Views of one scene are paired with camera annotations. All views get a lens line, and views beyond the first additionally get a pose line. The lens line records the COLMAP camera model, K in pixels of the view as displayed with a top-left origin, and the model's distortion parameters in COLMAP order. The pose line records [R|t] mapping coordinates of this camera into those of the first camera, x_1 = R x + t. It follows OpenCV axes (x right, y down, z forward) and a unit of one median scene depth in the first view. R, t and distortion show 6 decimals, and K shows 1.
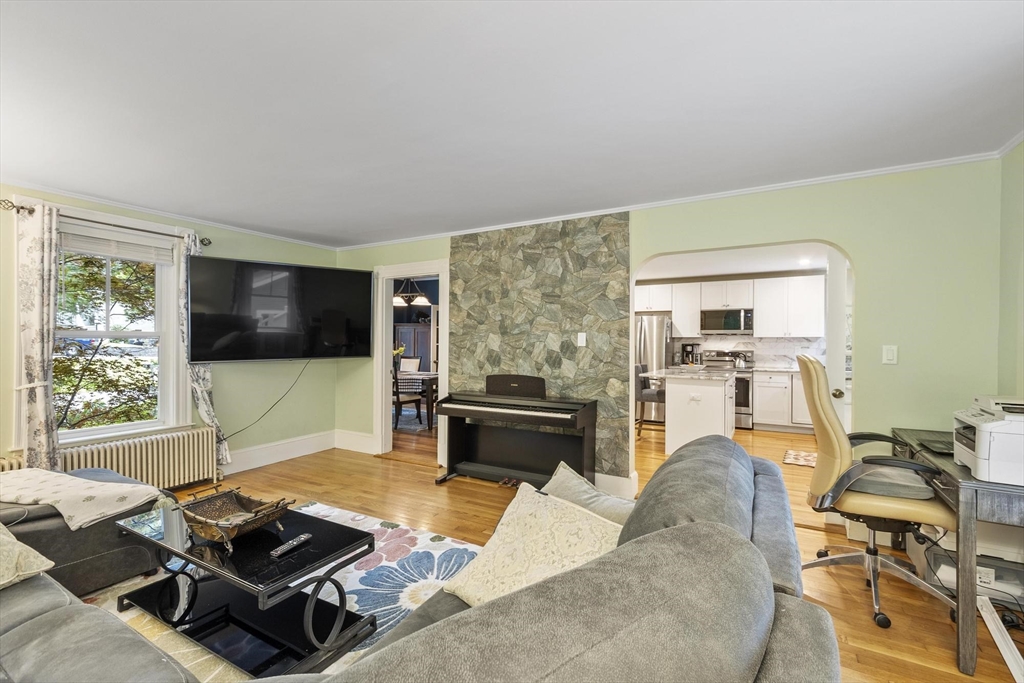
lens RADIAL K [[446.7, 0, 508.4], [0, 446.7, 342.0], [0, 0, 1]] dist [0.001925, 0.000100]
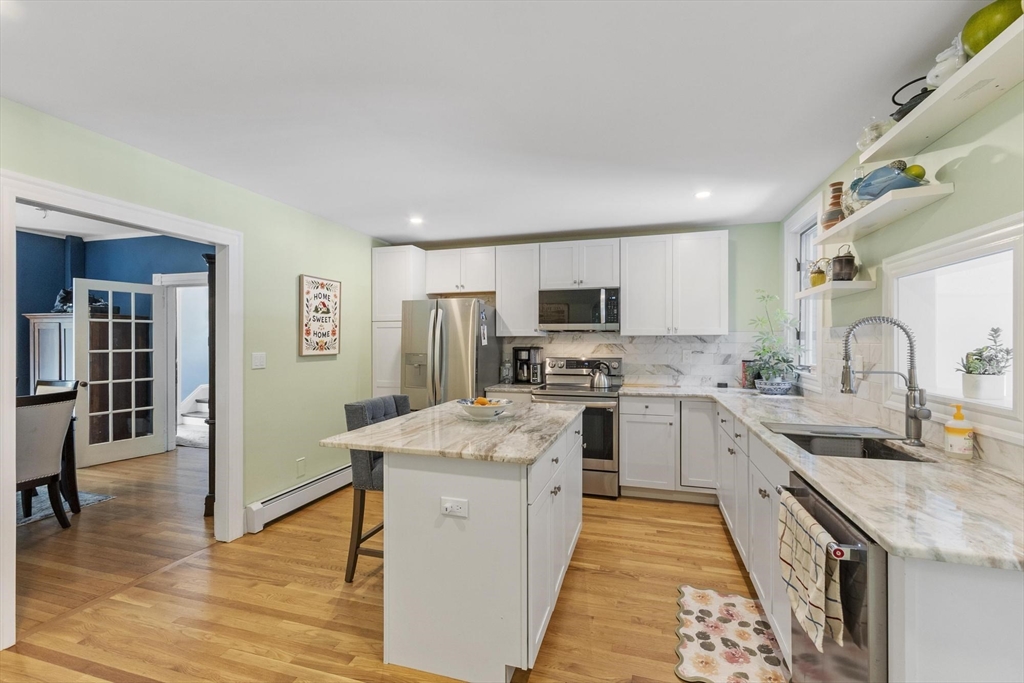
lens RADIAL K [[446.7, 0, 516.1], [0, 446.7, 338.3], [0, 0, 1]] dist [0.001925, 0.000100]
pose [[0.971172, -0.007843, 0.238252, 0.265651], [0.008234, 0.999966, -0.000646, -0.007649], [-0.238239, 0.002589, 0.971203, 0.446409]]
